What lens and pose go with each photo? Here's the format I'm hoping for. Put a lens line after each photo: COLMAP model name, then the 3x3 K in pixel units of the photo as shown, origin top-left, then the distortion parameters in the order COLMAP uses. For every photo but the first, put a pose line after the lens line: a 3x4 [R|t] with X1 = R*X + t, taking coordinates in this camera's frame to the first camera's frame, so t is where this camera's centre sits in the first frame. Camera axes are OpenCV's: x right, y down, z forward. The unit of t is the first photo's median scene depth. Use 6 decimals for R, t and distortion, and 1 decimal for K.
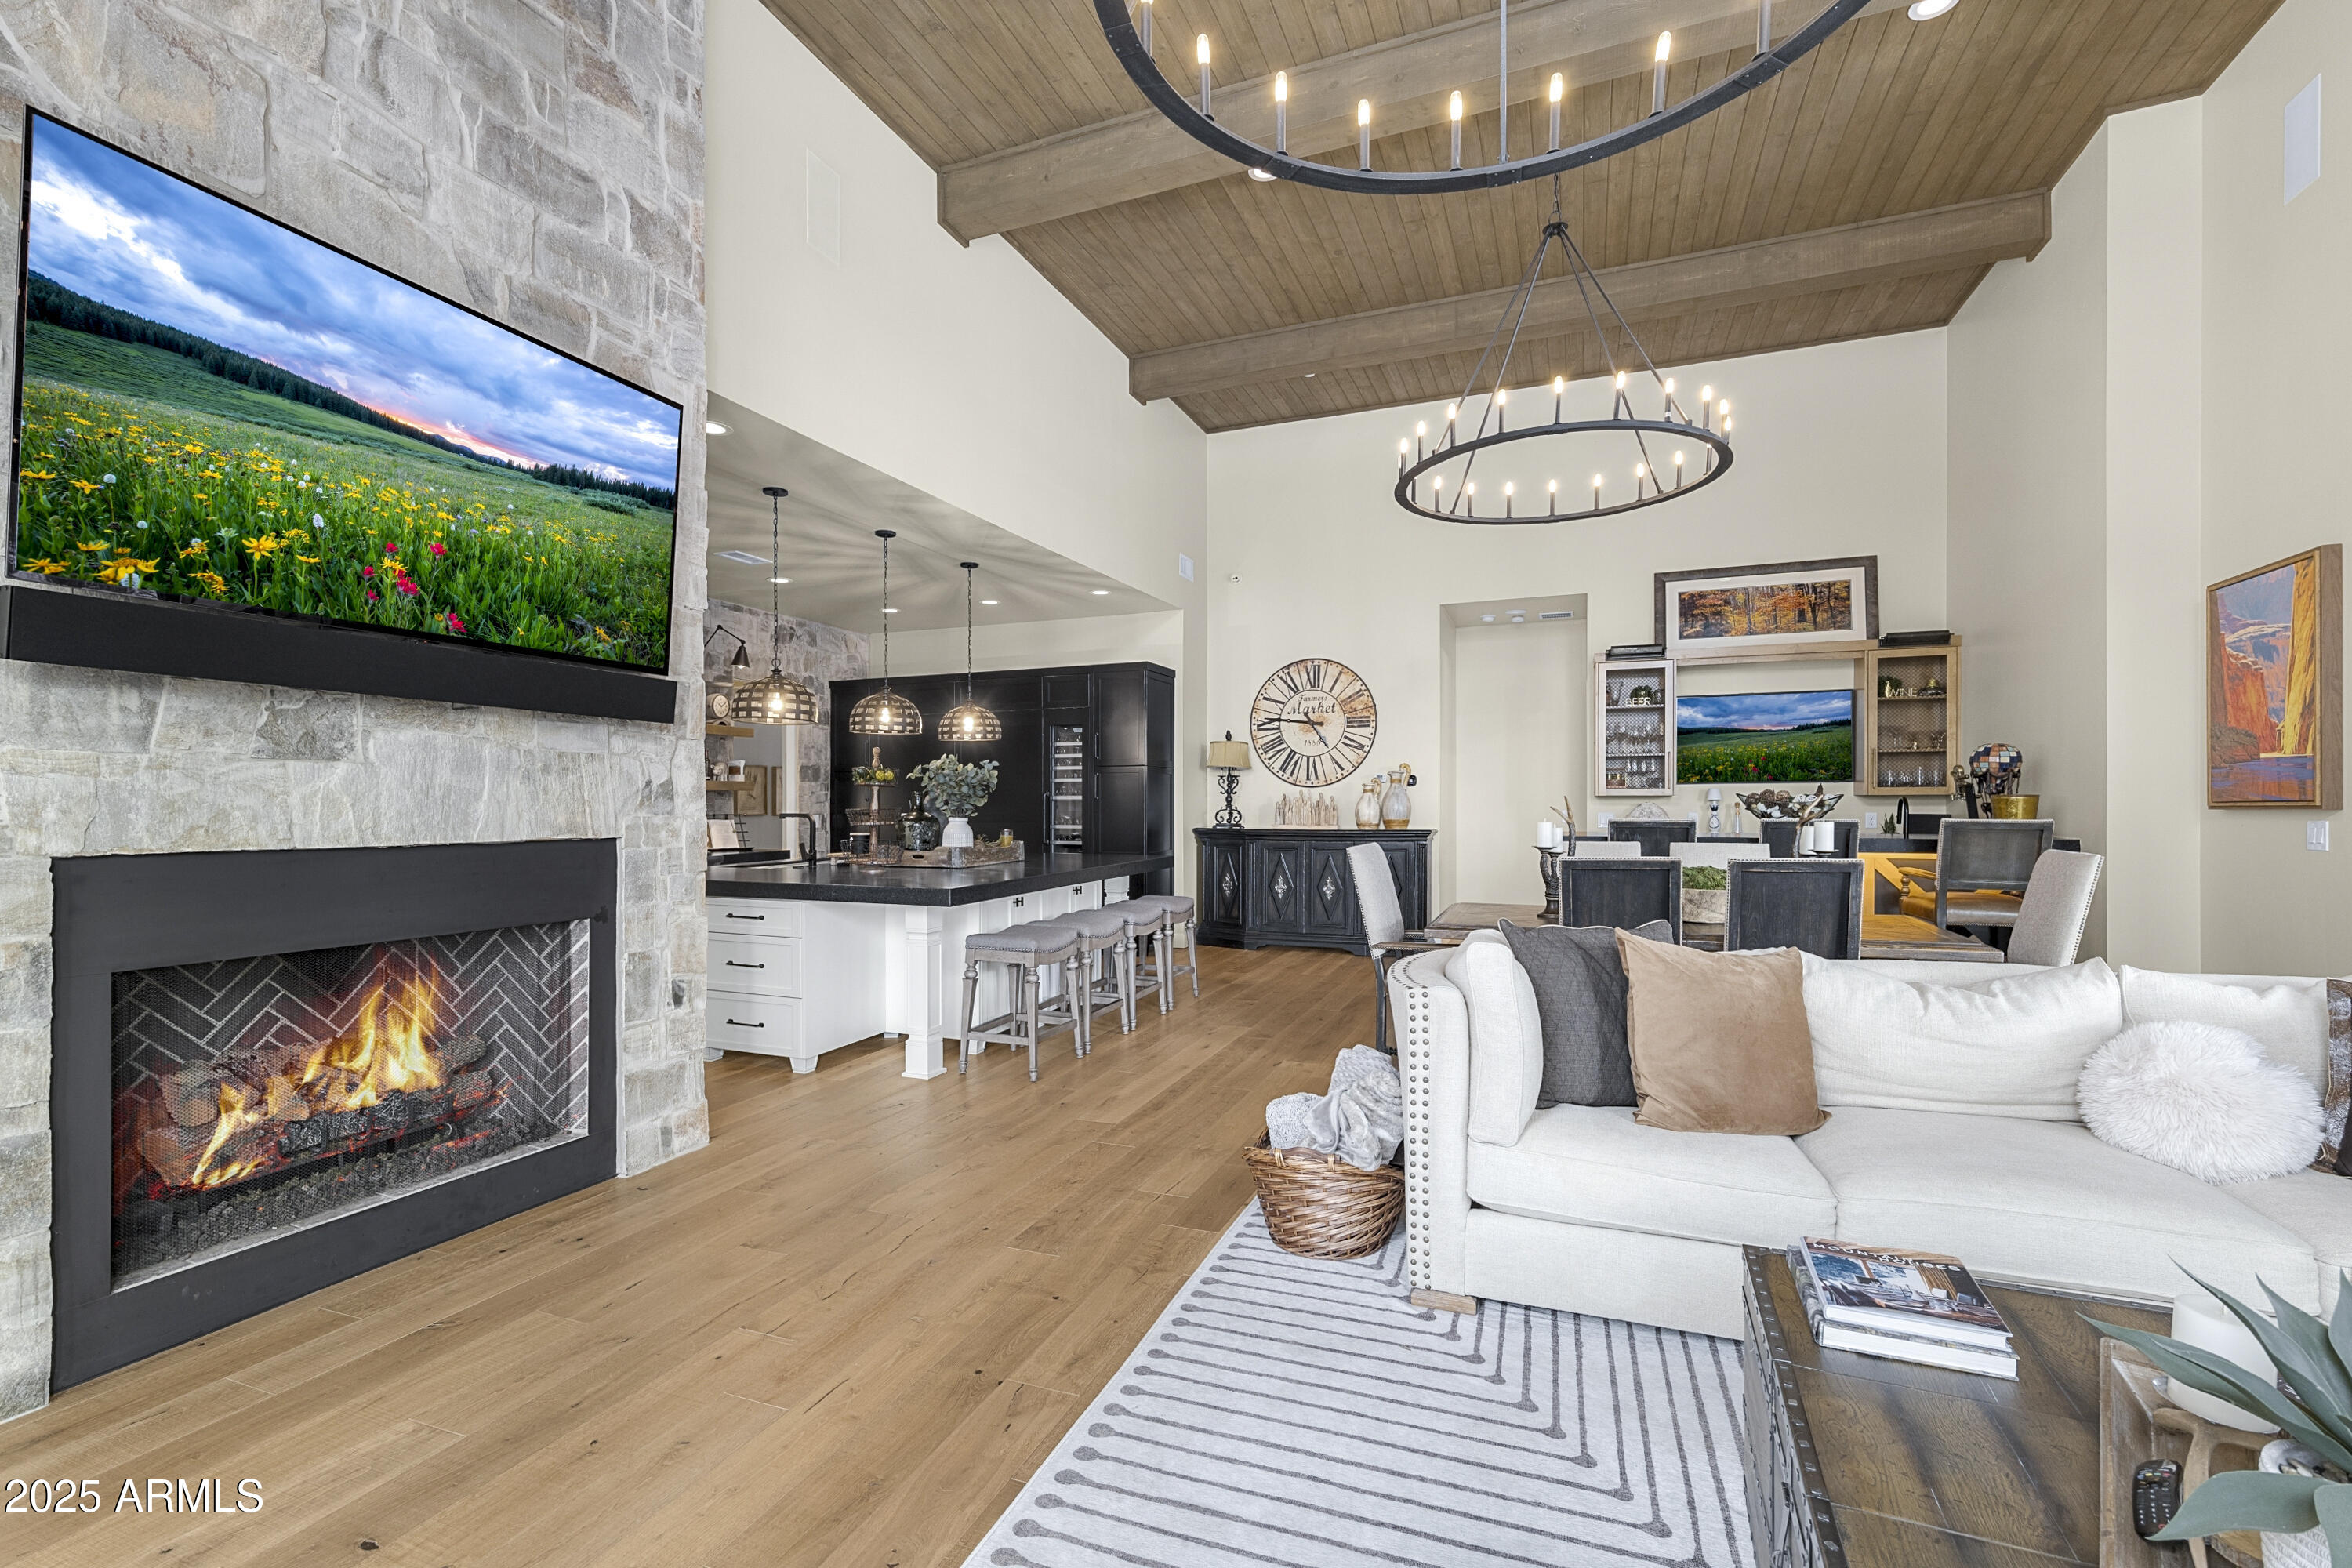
lens RADIAL K [[1049.7, 0, 1188.1], [0, 1049.7, 800.8], [0, 0, 1]] dist [0.008235, -0.000546]
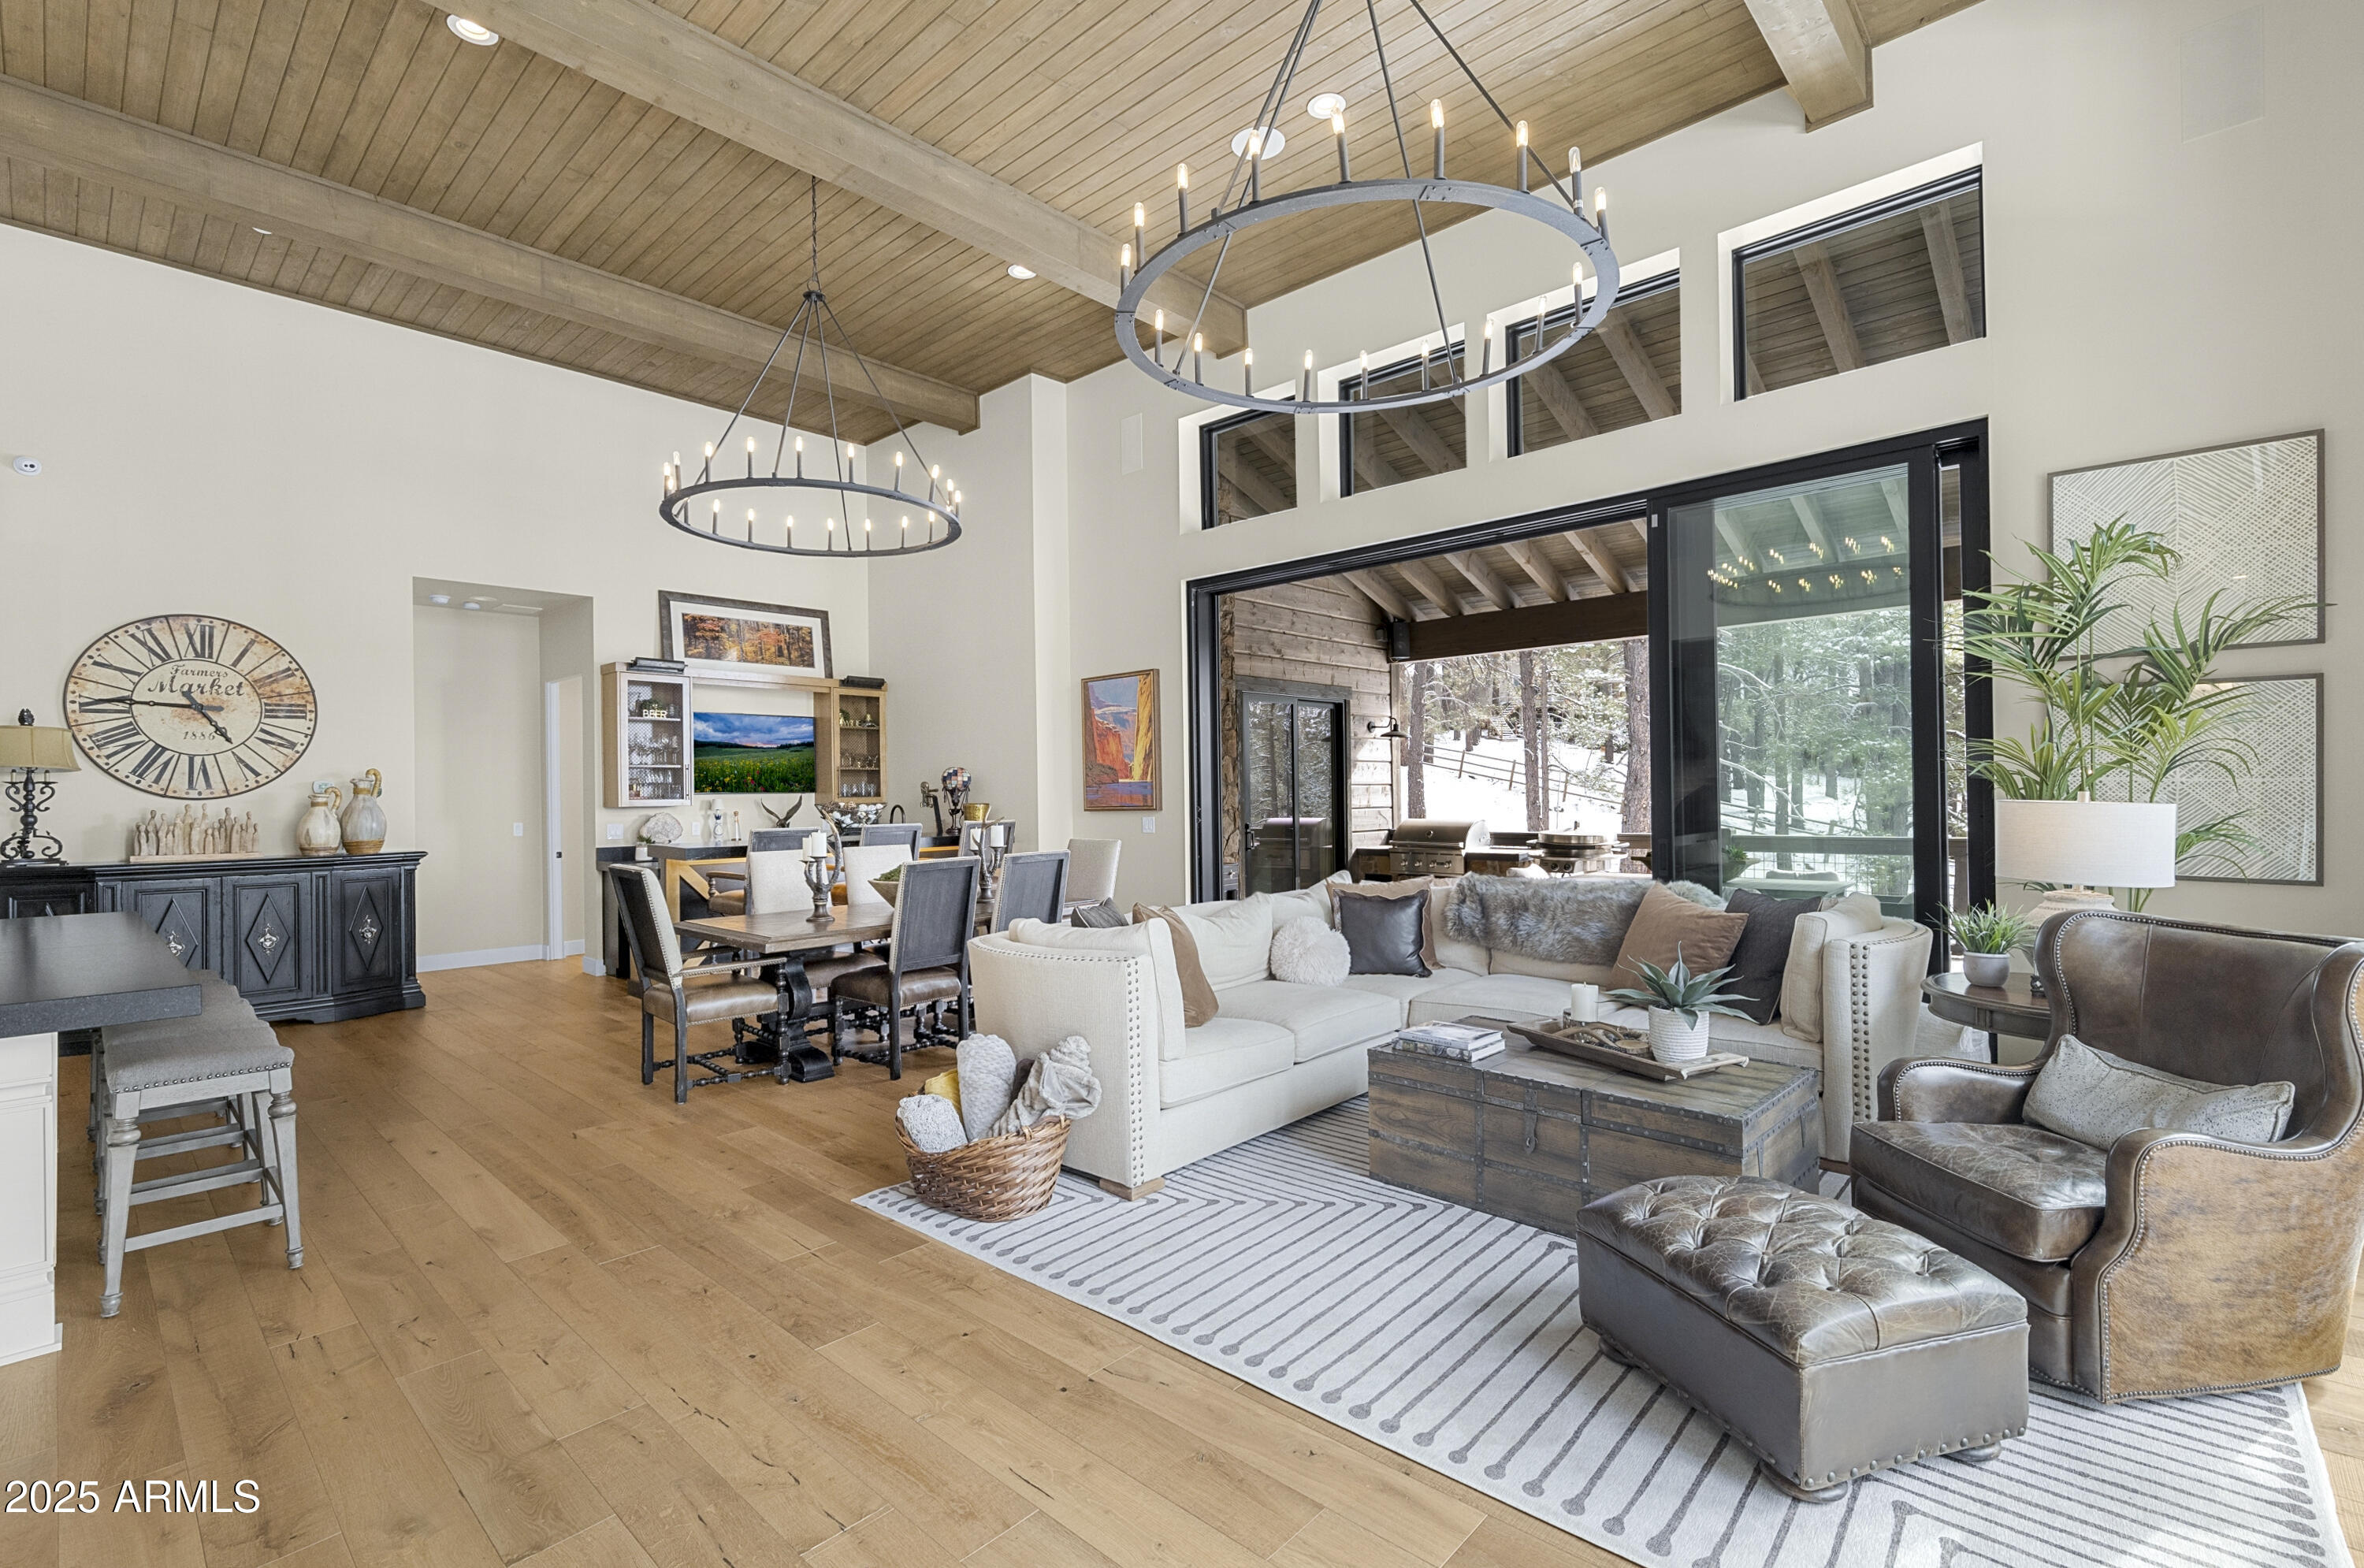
lens RADIAL K [[1026.6, 0, 1209.2], [0, 1026.6, 782.9], [0, 0, 1]] dist [-0.000393, -0.000507]
pose [[0.352003, 0.008139, 0.935964, -0.338781], [0.011321, 0.999852, -0.012952, -0.009088], [-0.935930, 0.015155, 0.351859, 0.159804]]
